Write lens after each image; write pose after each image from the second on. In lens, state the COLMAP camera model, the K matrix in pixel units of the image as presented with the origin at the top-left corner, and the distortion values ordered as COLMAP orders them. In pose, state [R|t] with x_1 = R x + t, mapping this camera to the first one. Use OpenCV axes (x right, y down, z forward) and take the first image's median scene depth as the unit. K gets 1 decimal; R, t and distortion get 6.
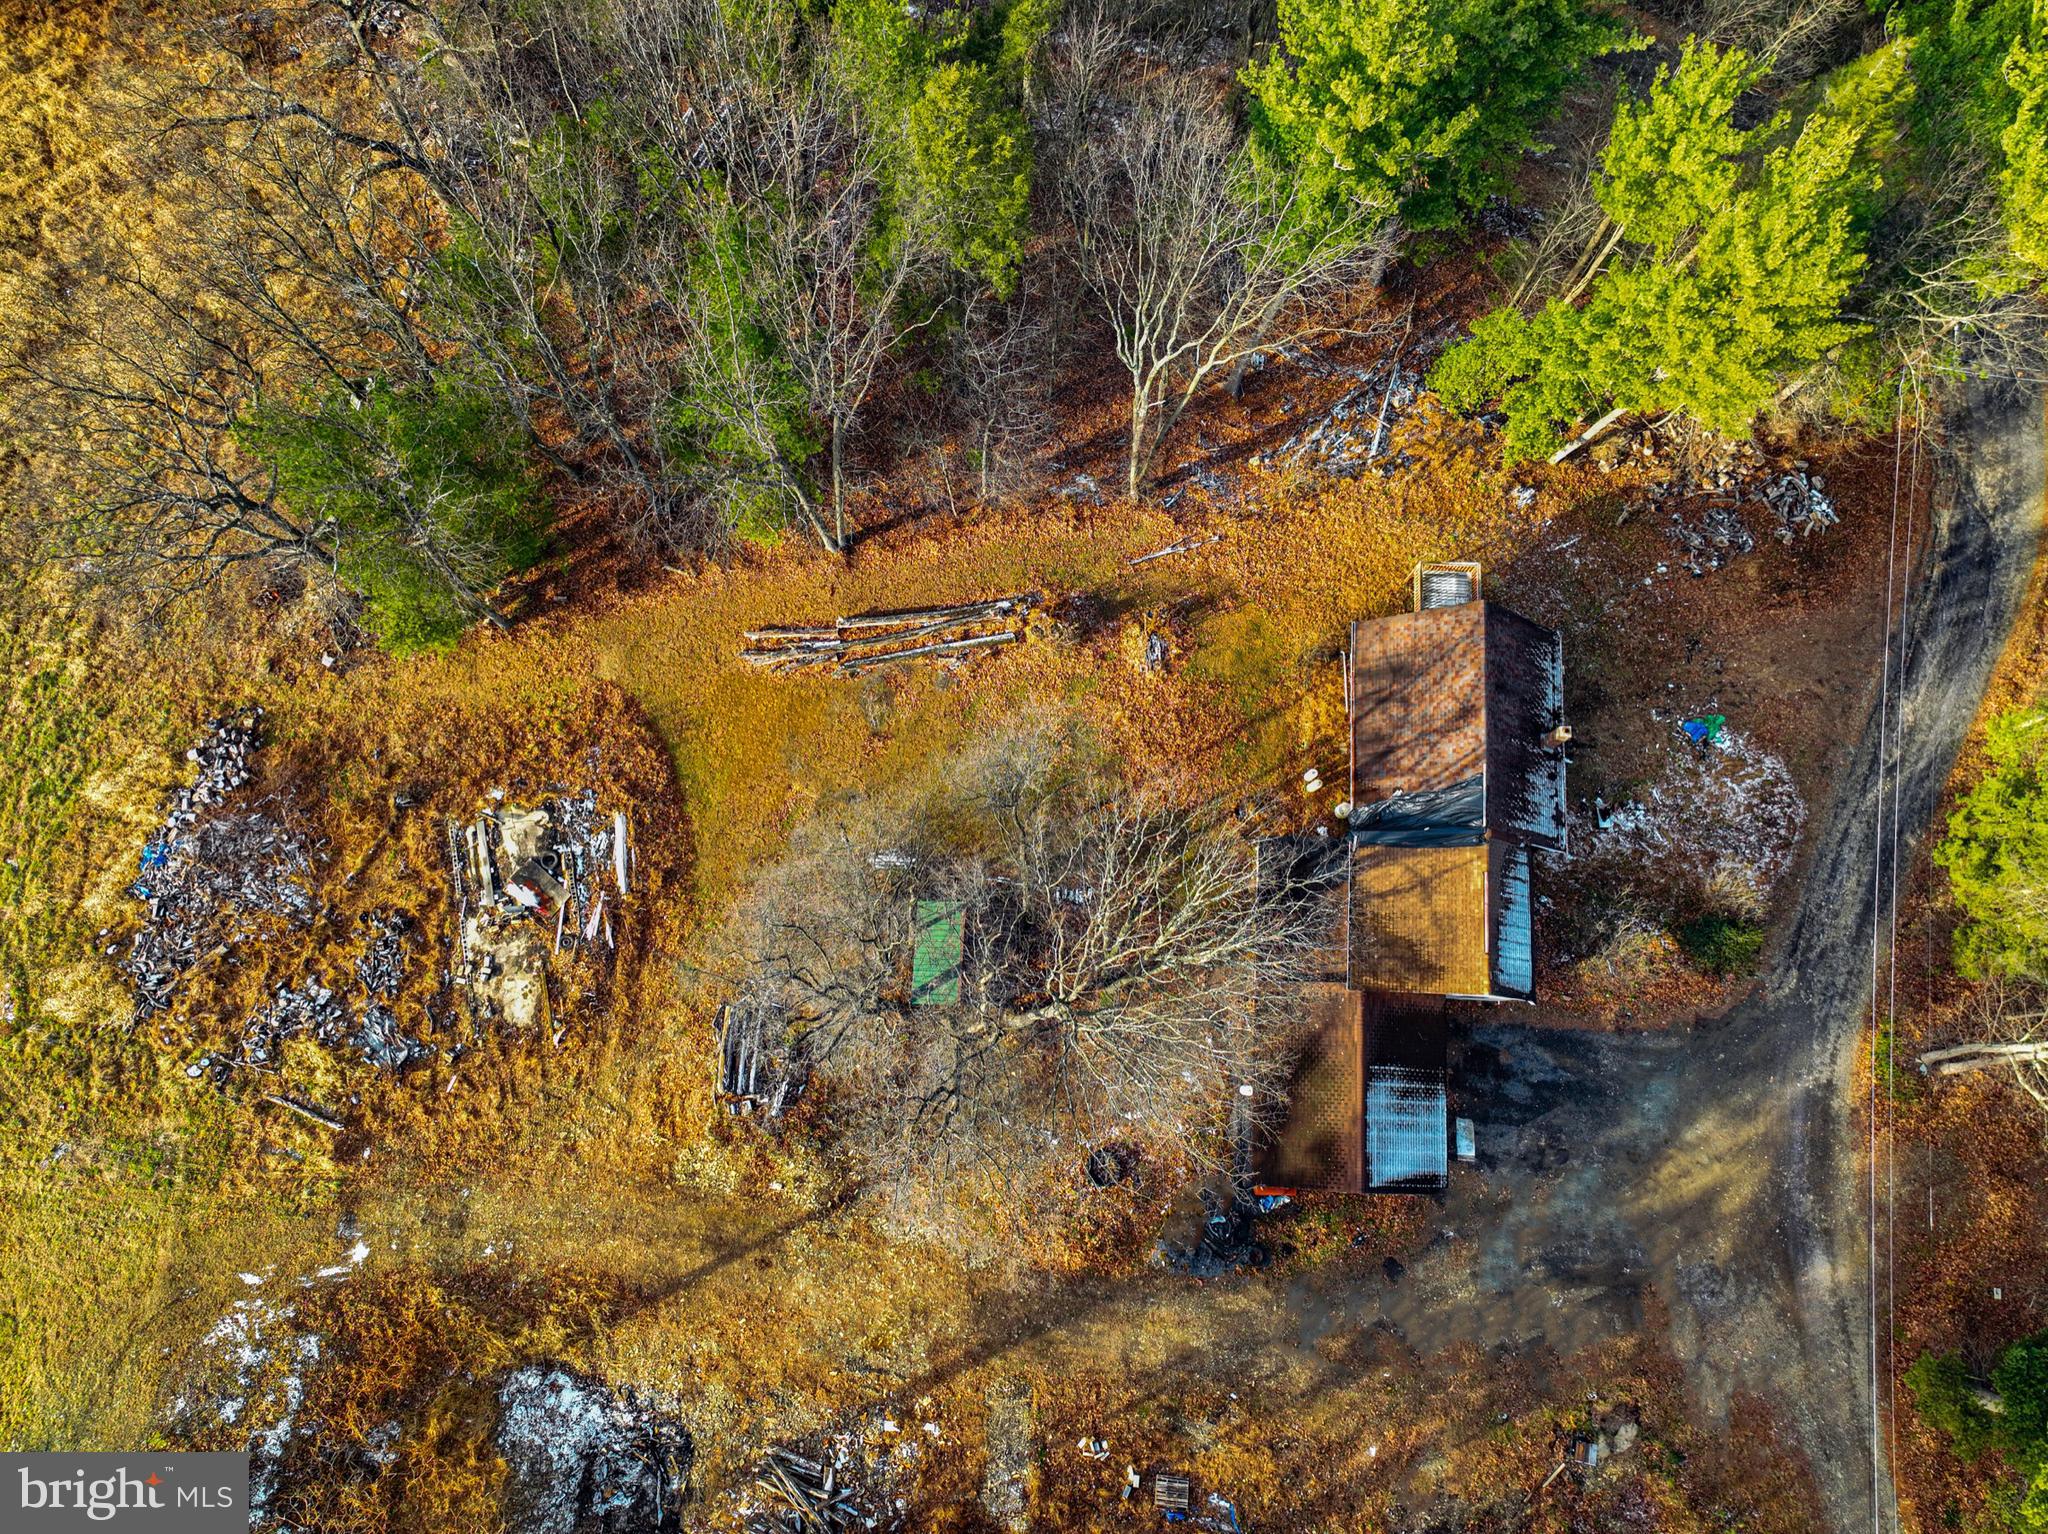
lens RADIAL K [[1434.6, 0, 1024.0], [0, 1434.6, 767.0], [0, 0, 1]] dist [0.003437, 0.005377]
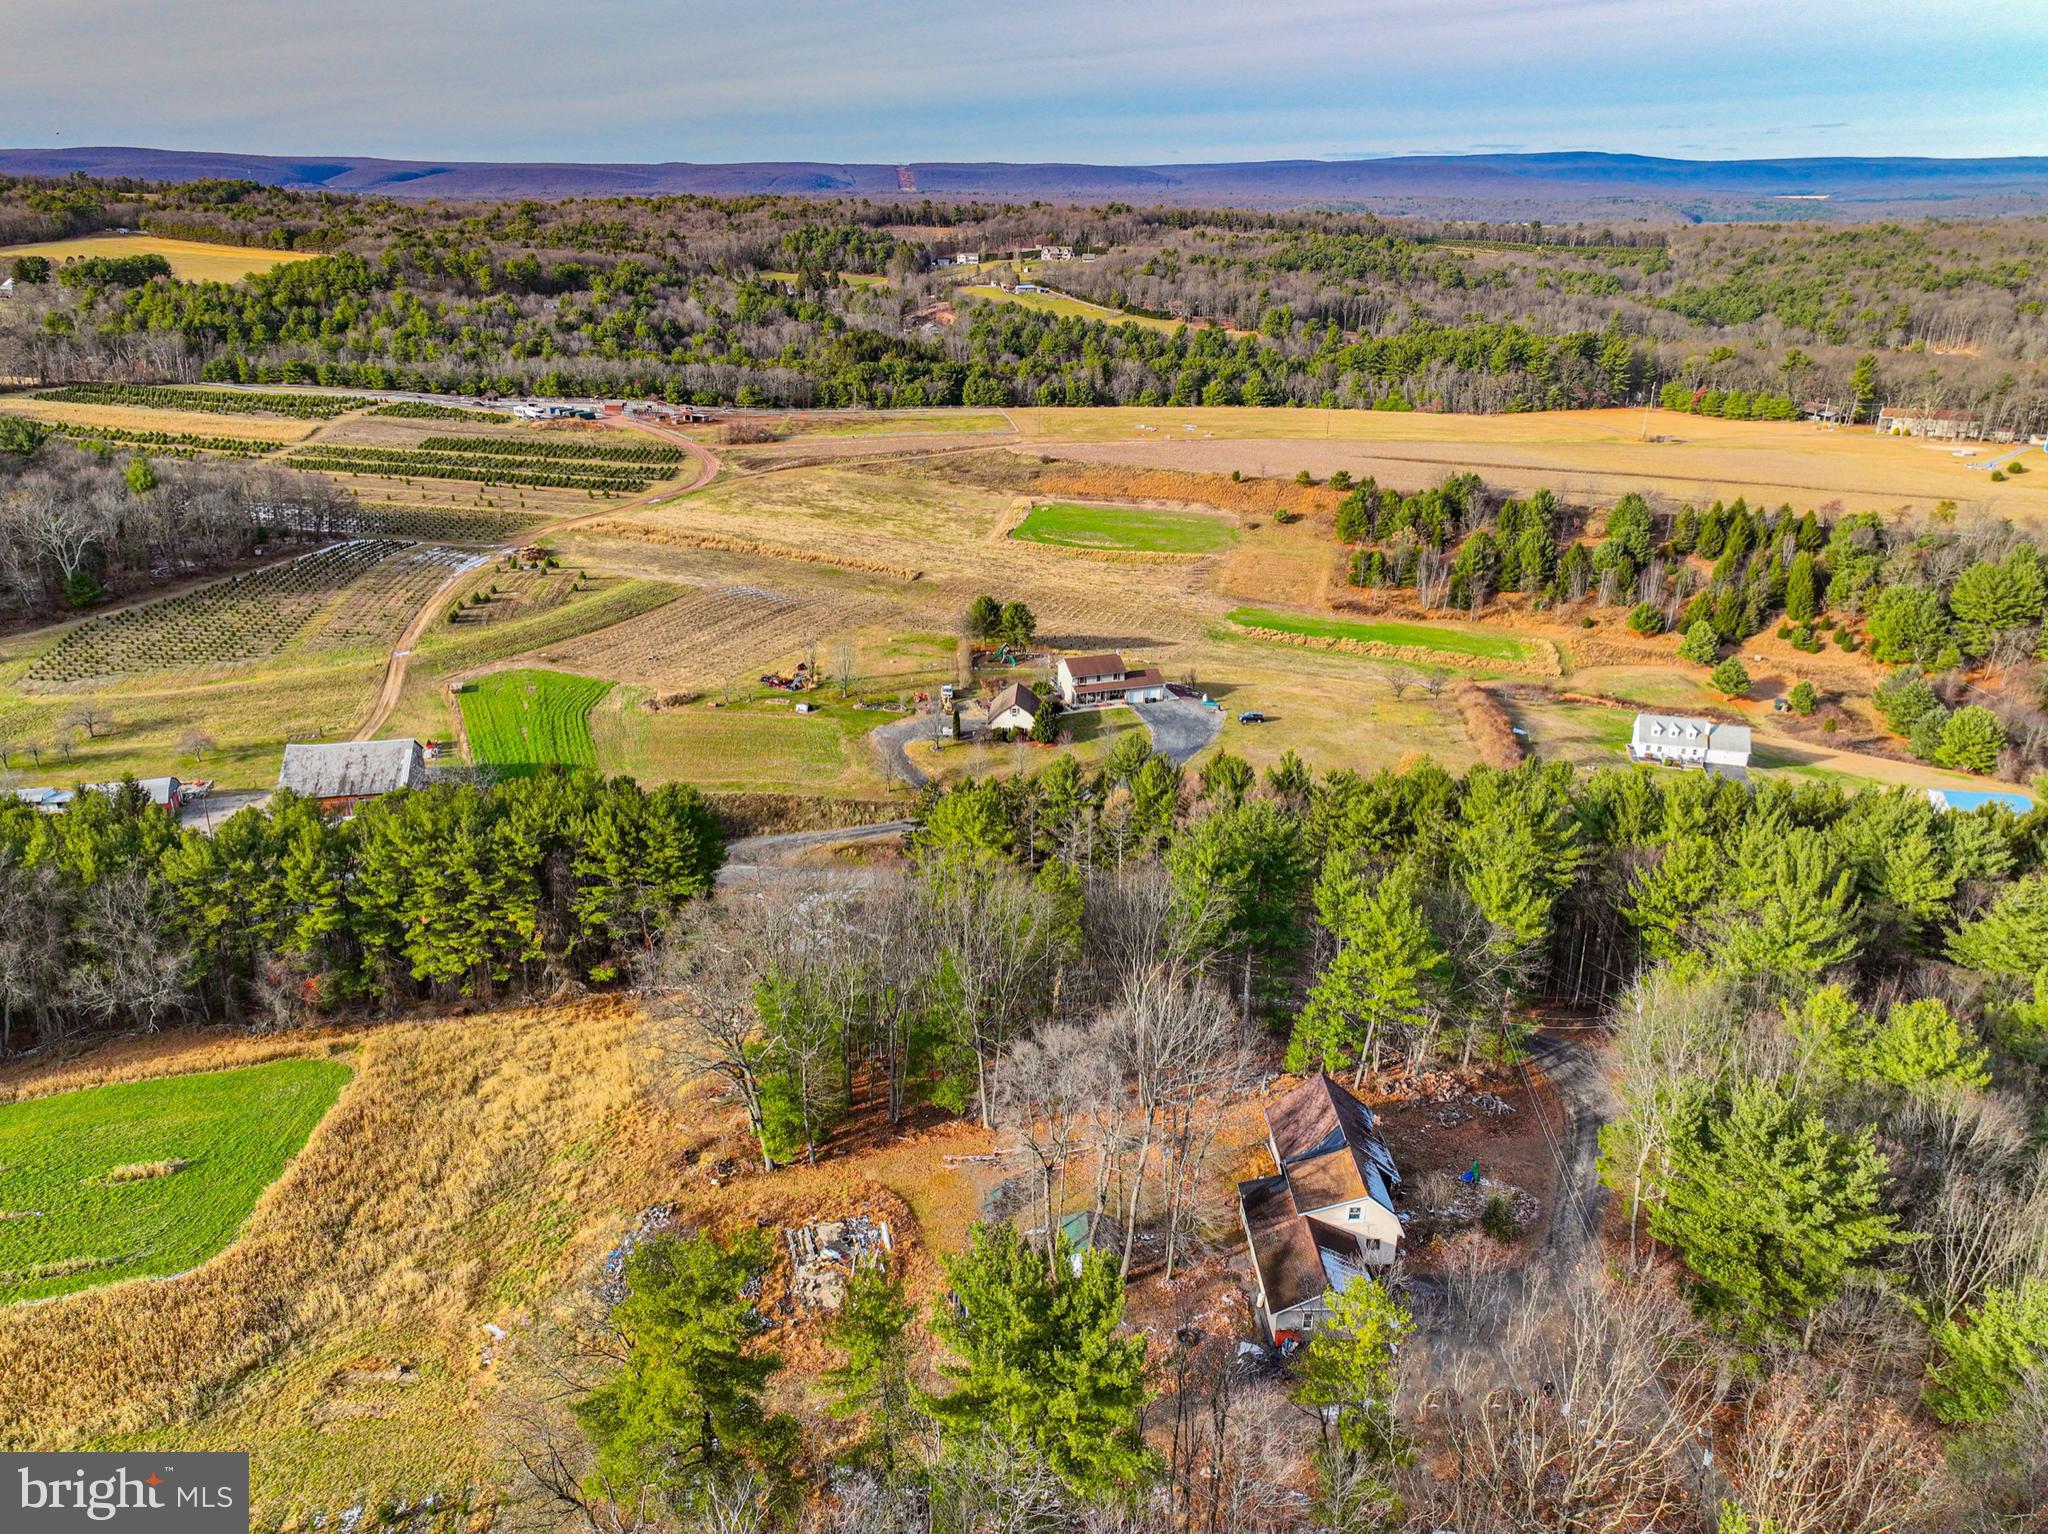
lens RADIAL K [[1434.6, 0, 1024.0], [0, 1434.6, 767.0], [0, 0, 1]] dist [0.003437, 0.005377]
pose [[0.996449, -0.035089, 0.076535, -0.232561], [0.082947, 0.565081, -0.820855, 1.229553], [-0.014446, 0.824289, 0.565985, -0.491425]]
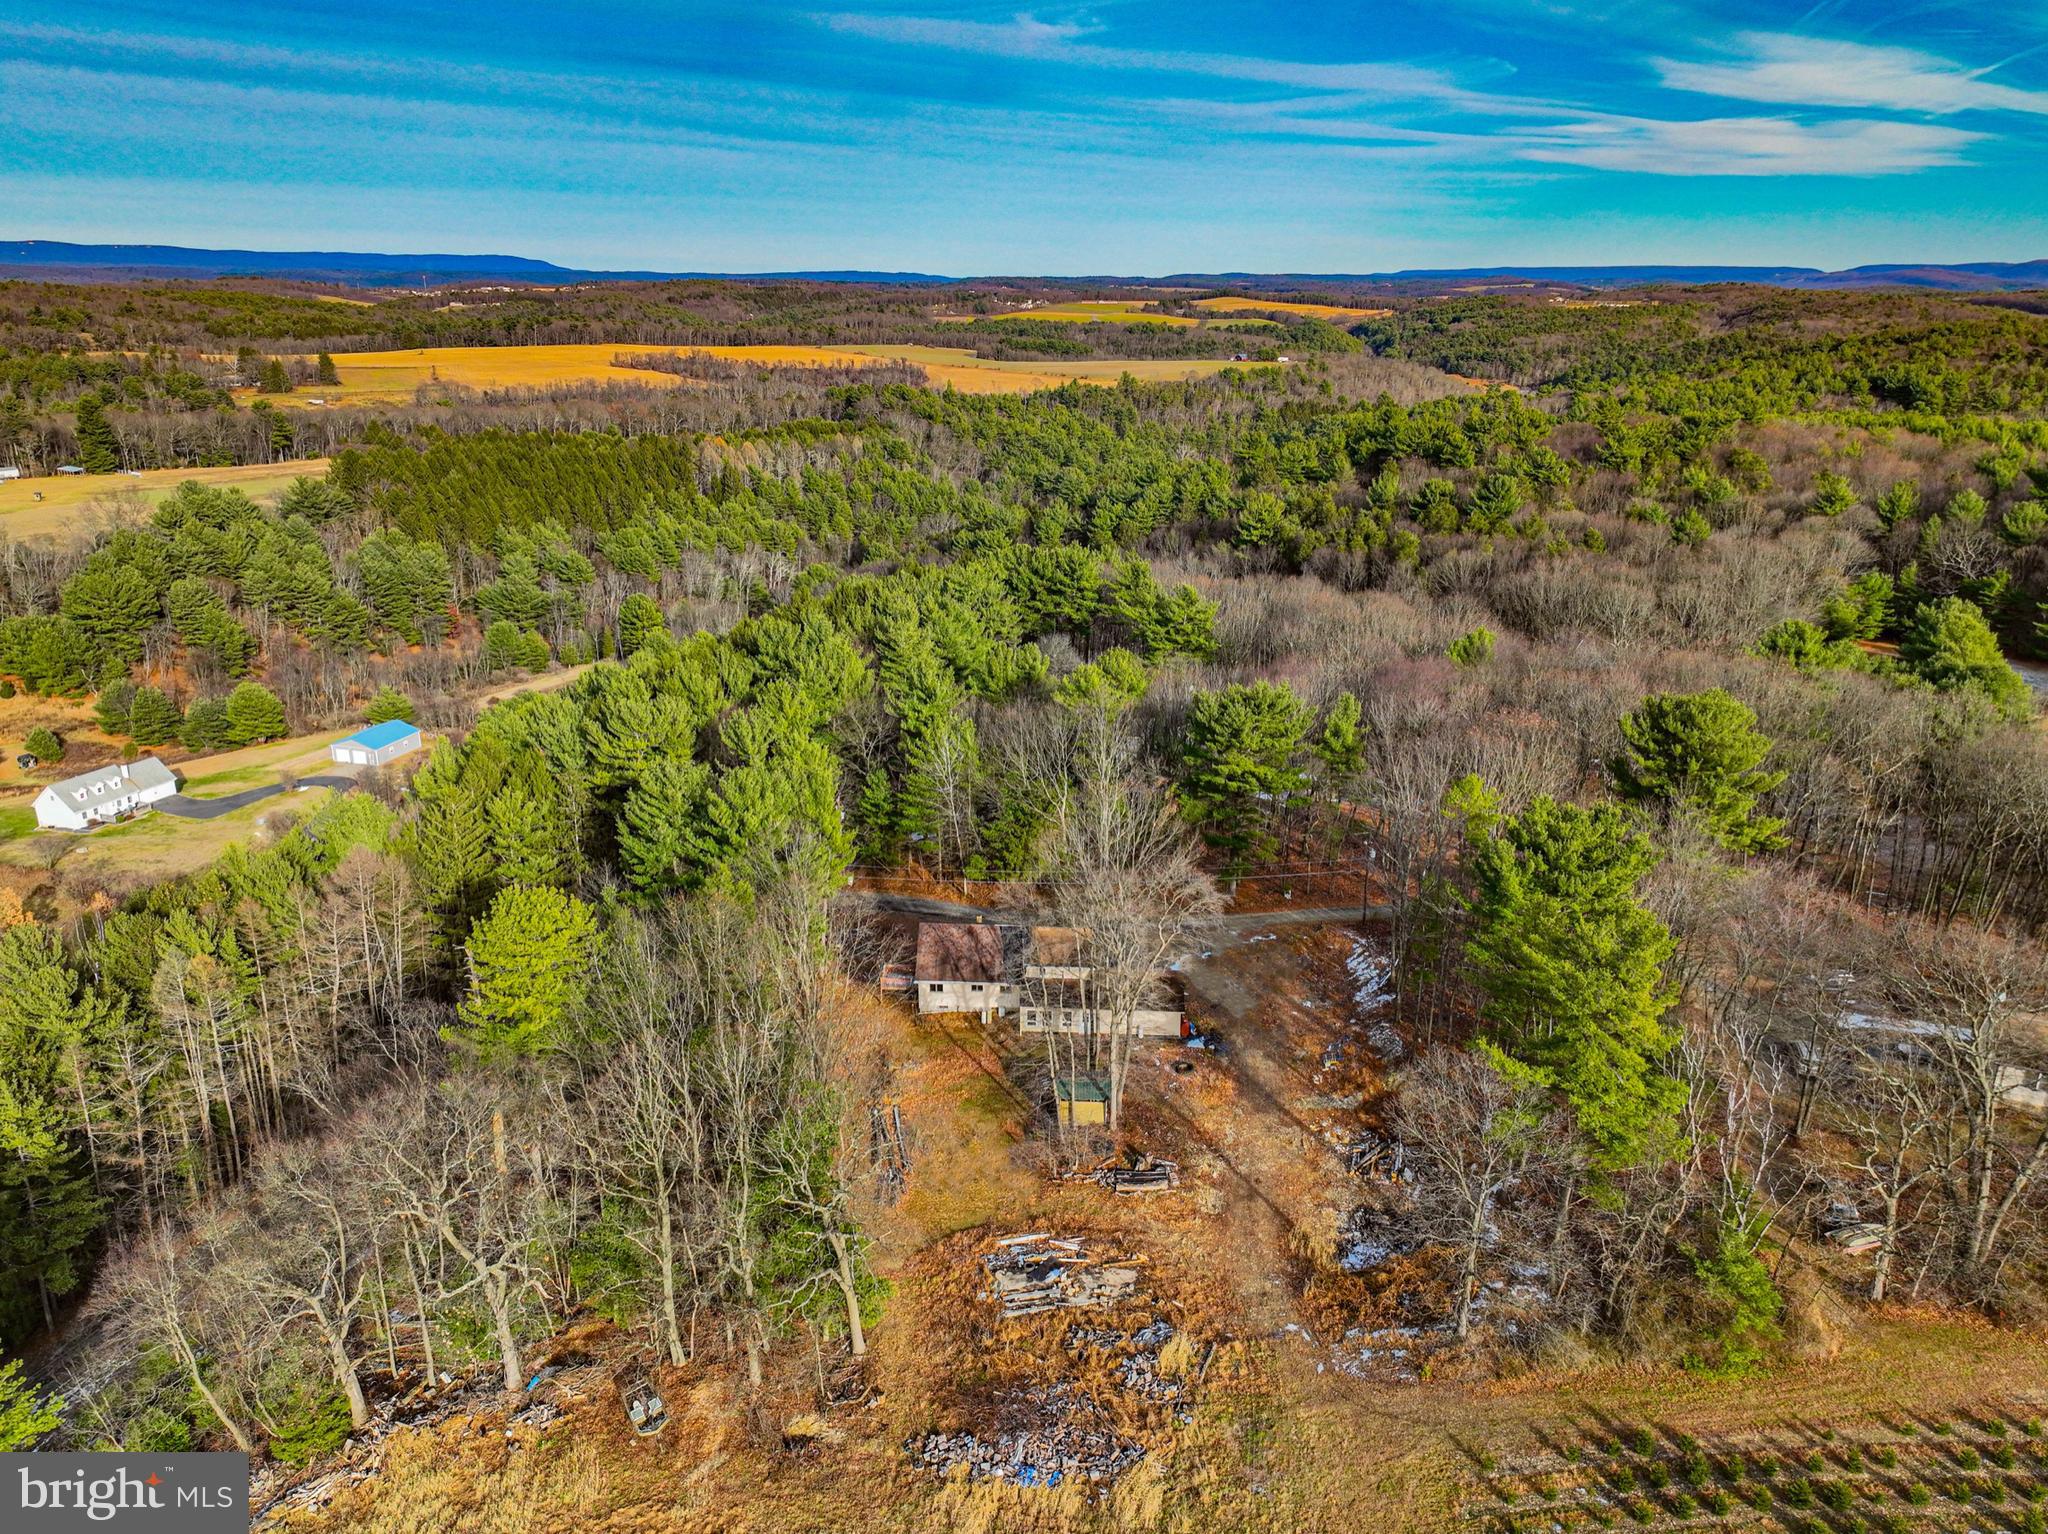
lens RADIAL K [[1397.6, 0, 1018.0], [0, 1397.6, 836.0], [0, 0, 1]] dist [-0.017378, 0.024860]
pose [[0.000811, -0.374115, 0.927382, -1.566865], [0.974552, 0.208179, 0.083130, -0.168408], [-0.224162, 0.903714, 0.364763, 0.051512]]
